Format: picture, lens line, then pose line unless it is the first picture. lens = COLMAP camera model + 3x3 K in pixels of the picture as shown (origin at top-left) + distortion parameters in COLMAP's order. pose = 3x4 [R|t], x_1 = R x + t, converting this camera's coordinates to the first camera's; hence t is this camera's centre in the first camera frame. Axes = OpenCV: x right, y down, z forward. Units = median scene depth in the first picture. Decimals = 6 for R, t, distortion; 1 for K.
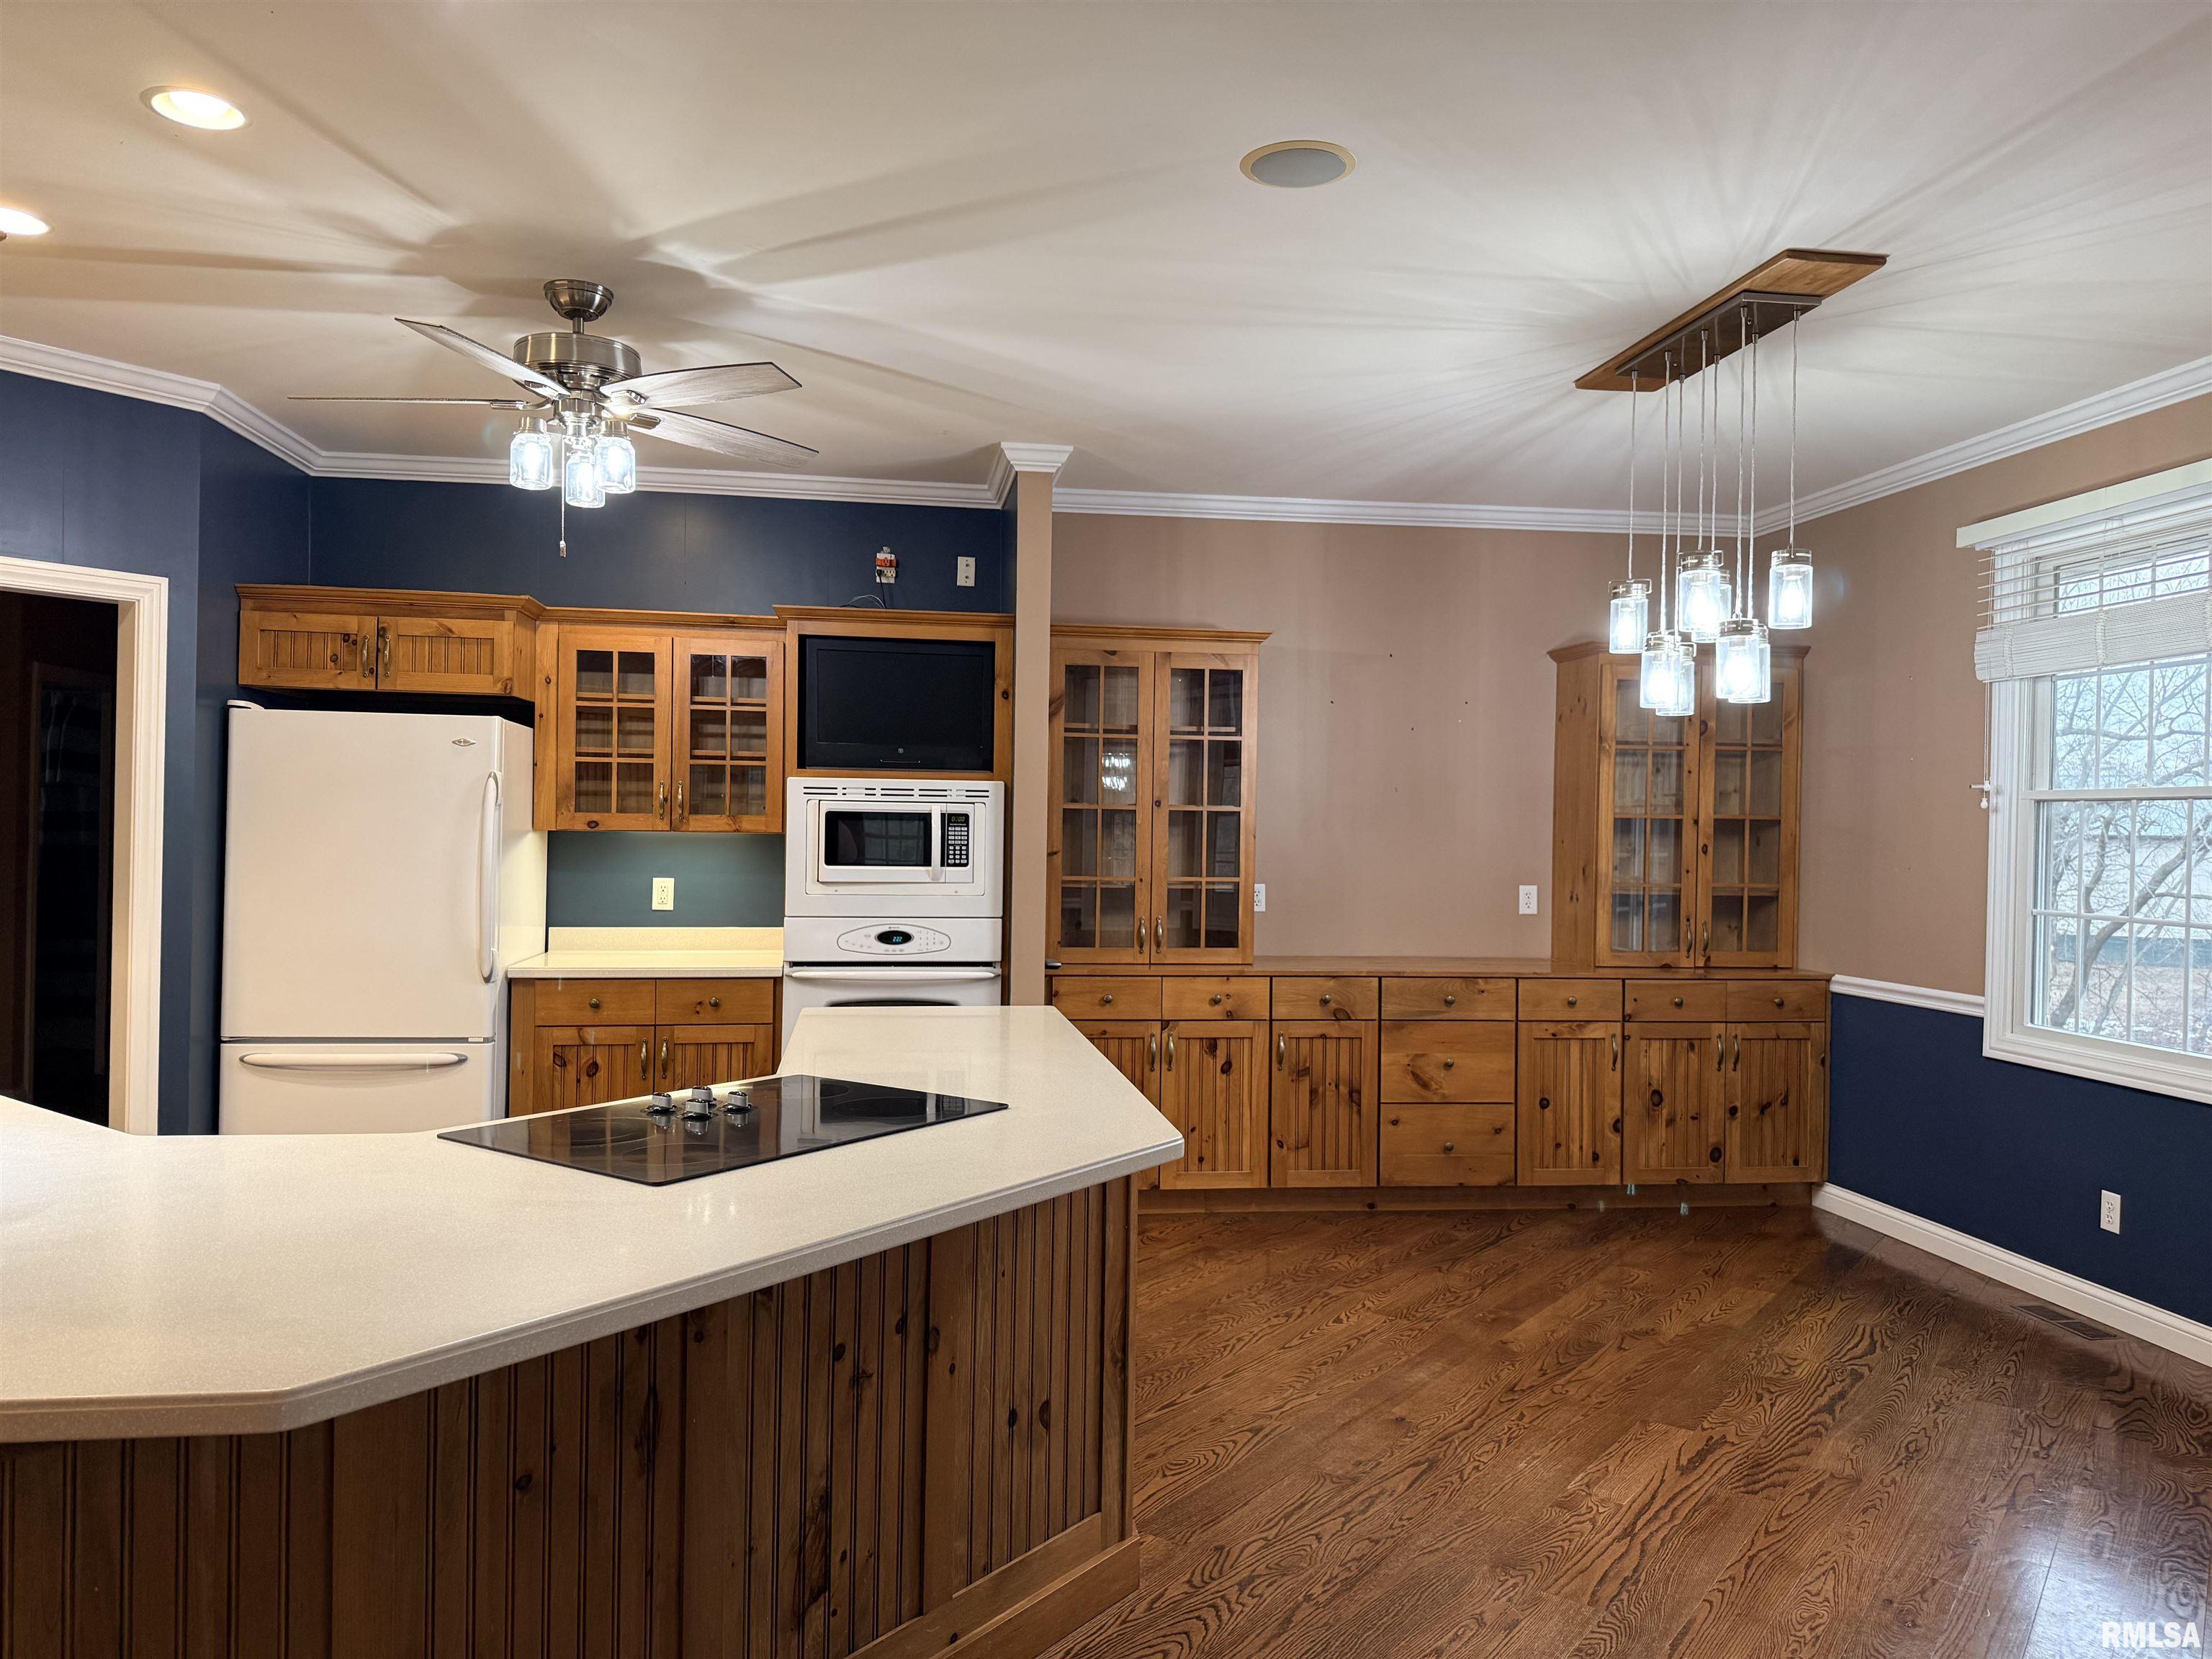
lens RADIAL K [[1568.2, 0, 1103.6], [0, 1568.2, 844.9], [0, 0, 1]] dist [0.085644, -0.128928]
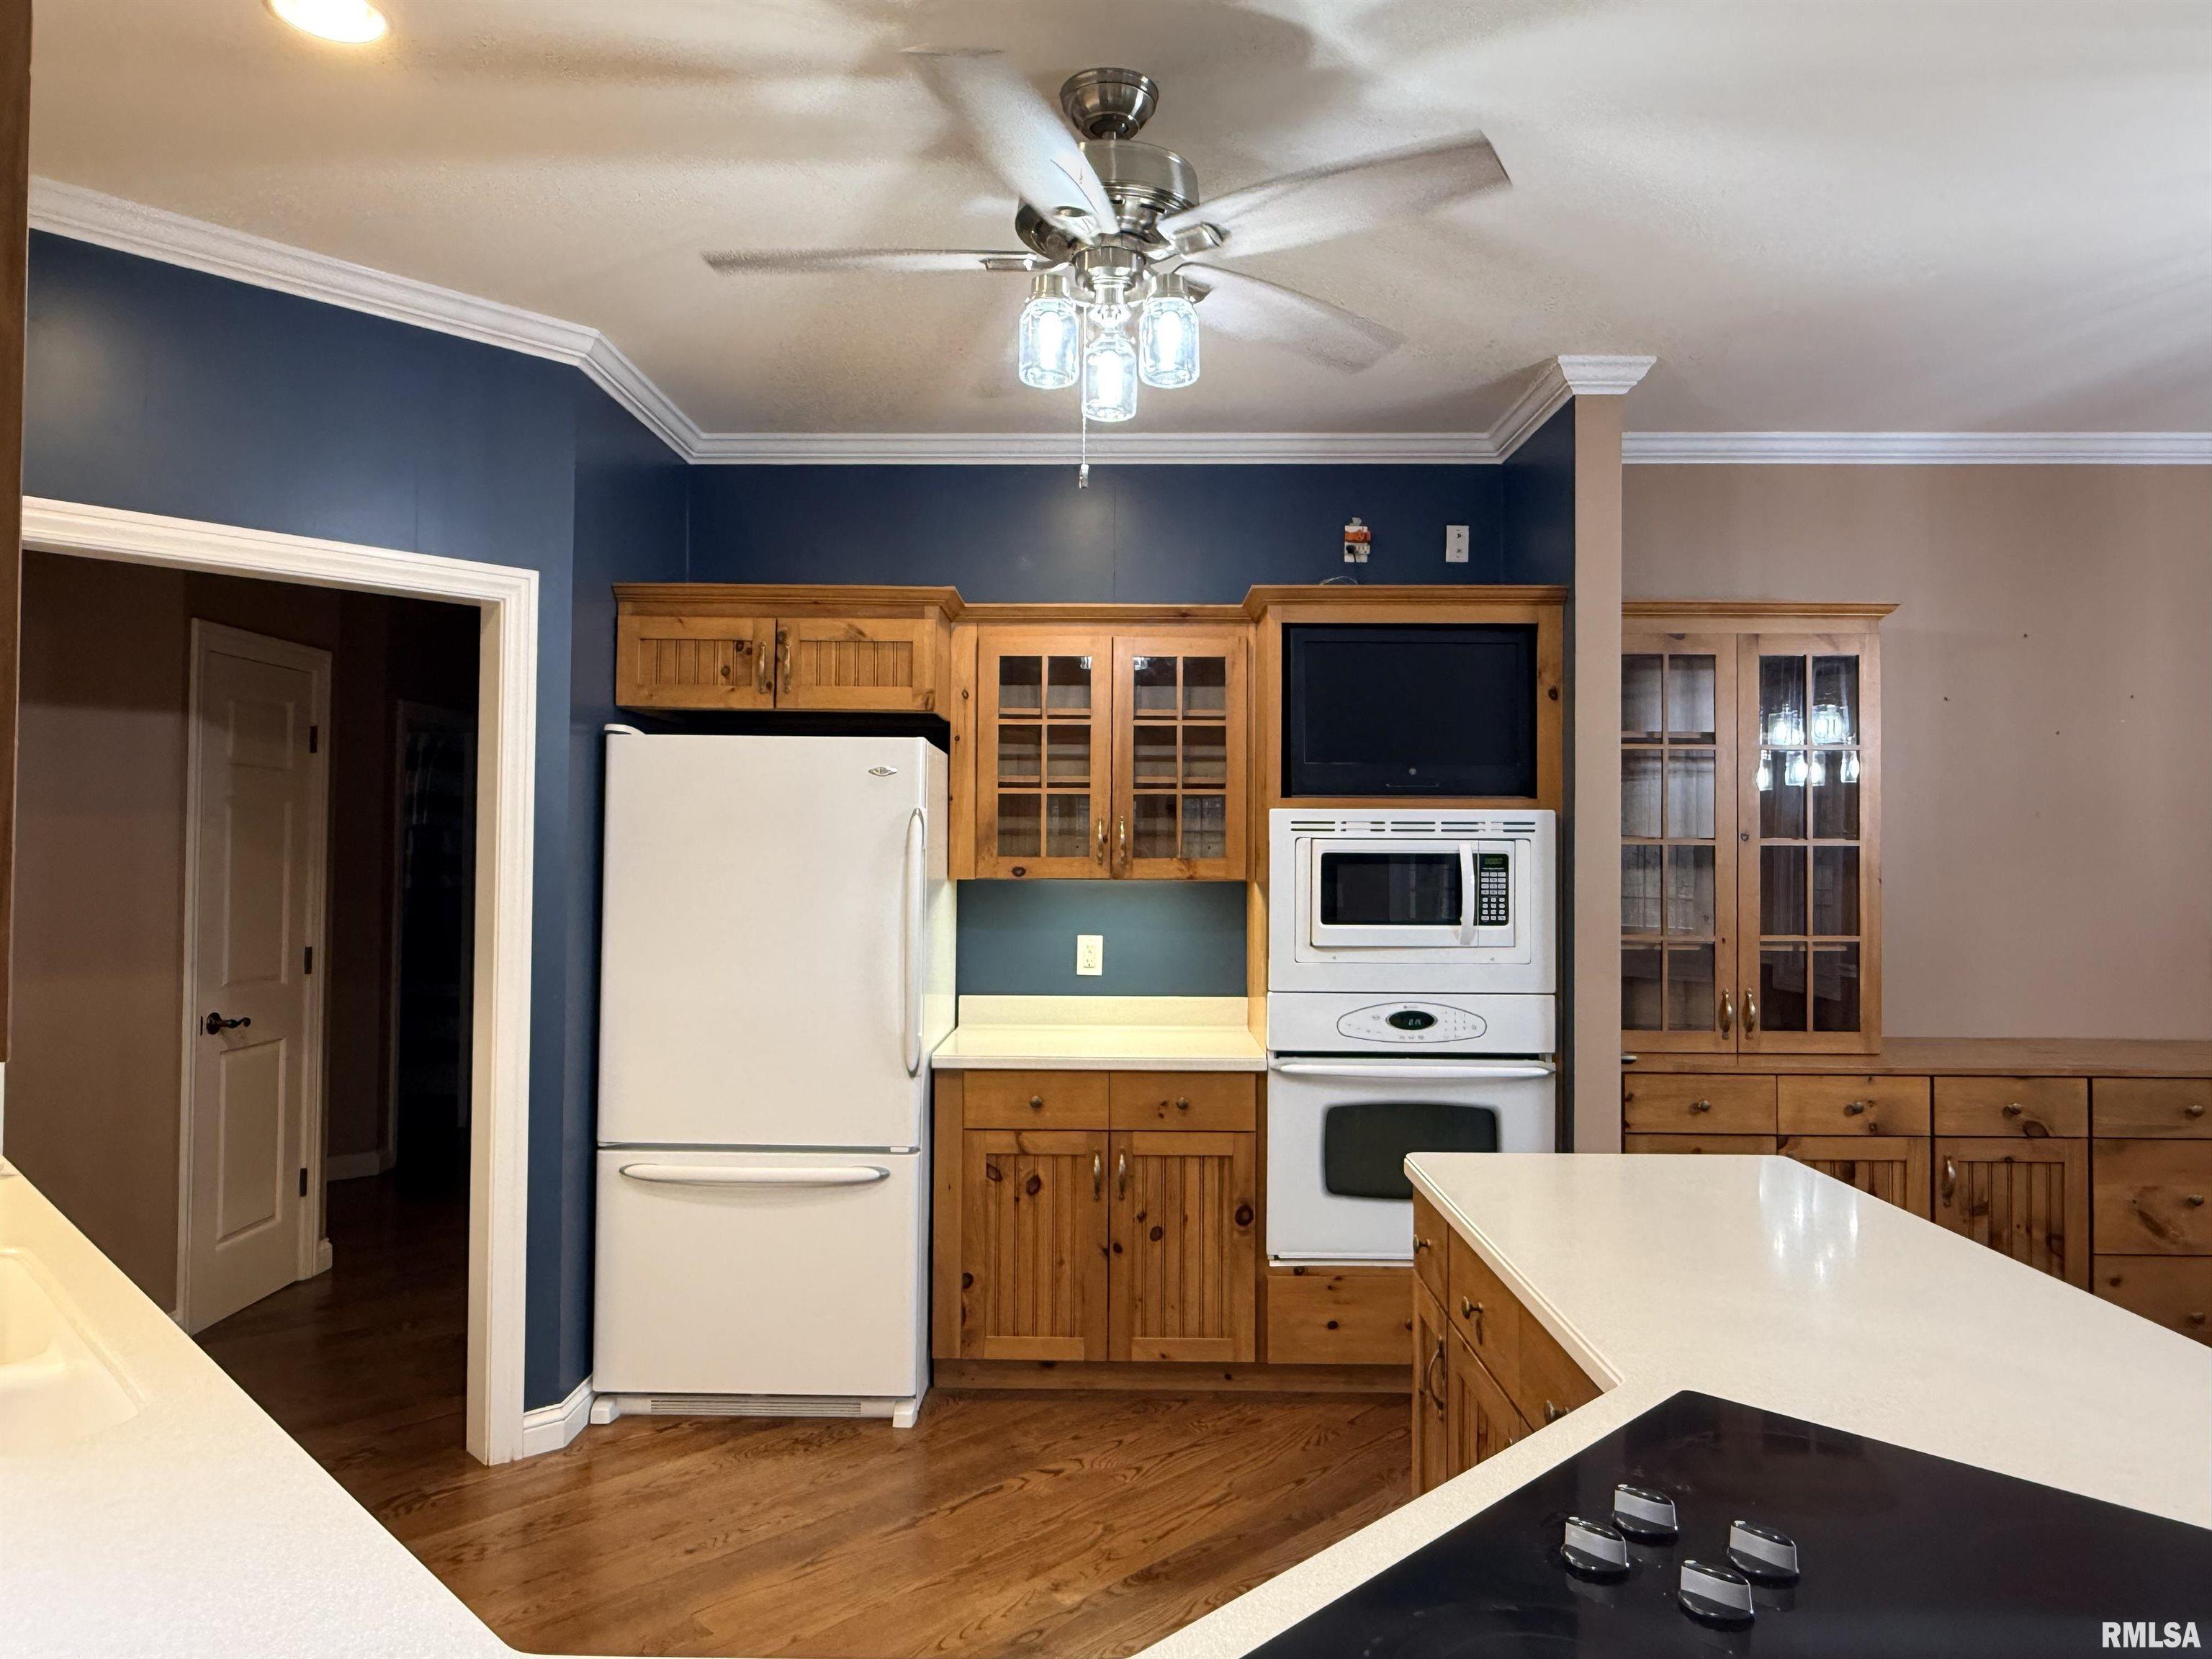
lens RADIAL K [[1547.5, 0, 1105.0], [0, 1547.5, 837.6], [0, 0, 1]] dist [0.055968, -0.111858]
pose [[0.984991, -0.010826, -0.172264, -0.147549], [0.007085, 0.999726, -0.022314, -0.012727], [0.172459, 0.020759, 0.984798, 0.237802]]
